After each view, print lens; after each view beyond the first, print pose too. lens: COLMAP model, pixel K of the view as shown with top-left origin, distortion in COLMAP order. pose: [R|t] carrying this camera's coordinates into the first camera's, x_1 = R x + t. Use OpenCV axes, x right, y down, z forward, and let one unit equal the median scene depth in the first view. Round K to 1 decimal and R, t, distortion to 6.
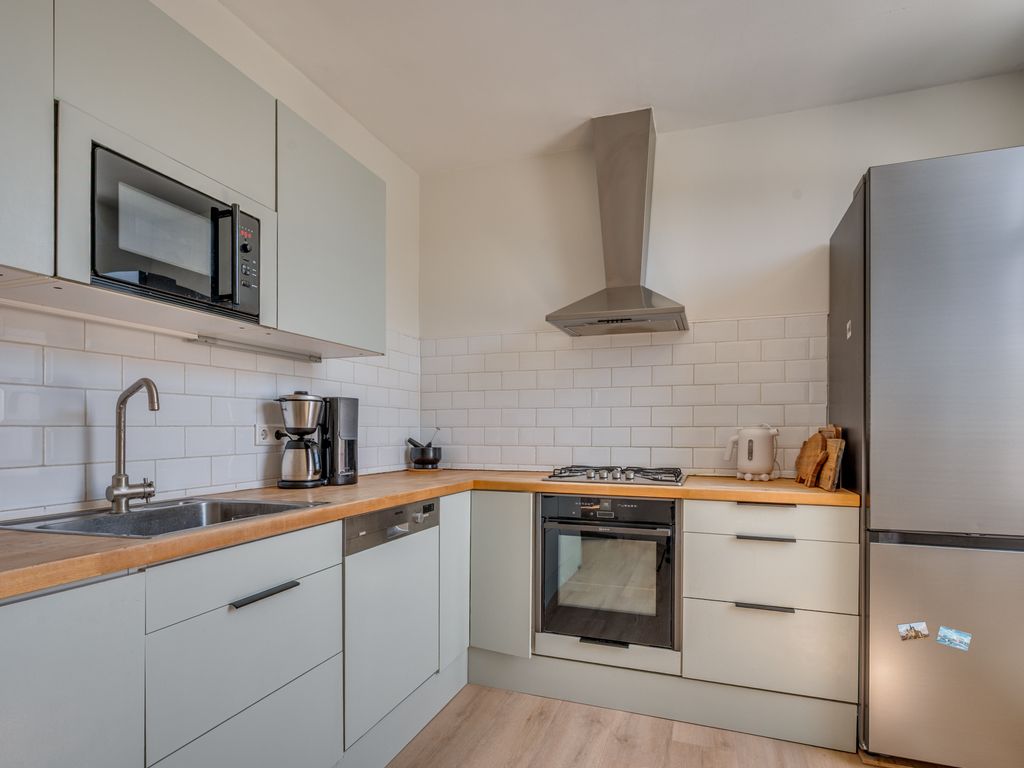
lens RADIAL K [[550.6, 0, 510.9], [0, 550.6, 435.2], [0, 0, 1]] dist [-0.001652, -0.000316]
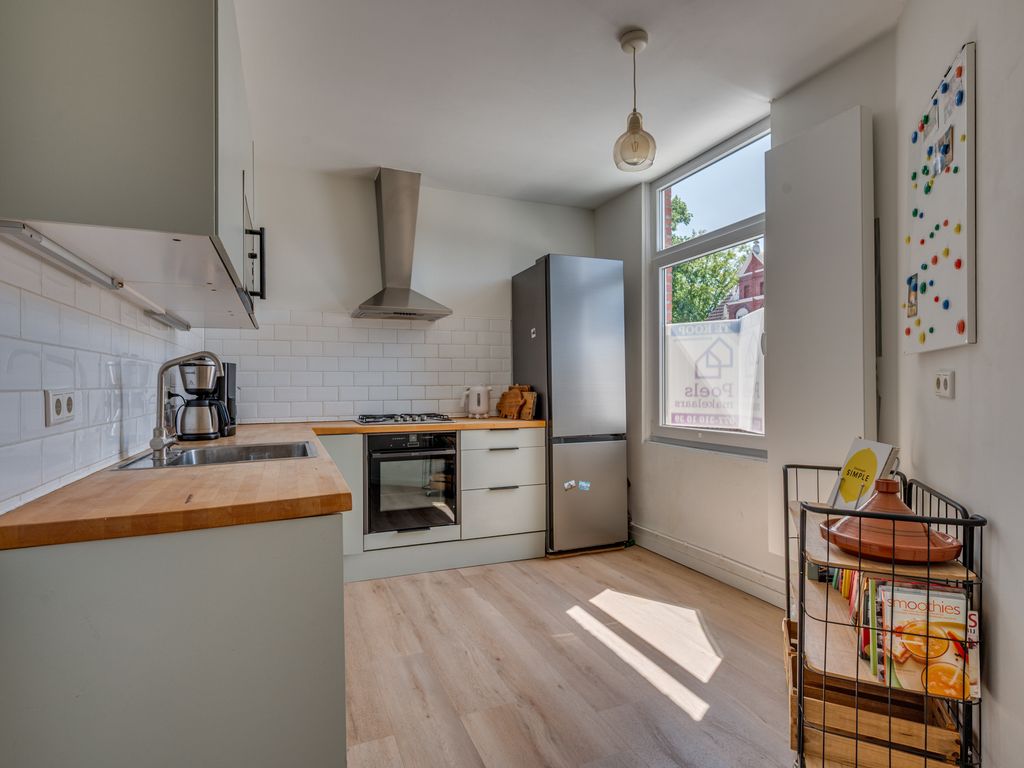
lens RADIAL K [[543.6, 0, 512.0], [0, 543.6, 384.0], [0, 0, 1]] dist [0.000173, -0.000045]
pose [[0.737805, -0.003215, 0.675007, -0.652128], [0.013991, 0.999847, -0.010531, -0.001823], [-0.674869, 0.017214, 0.737737, -0.289418]]
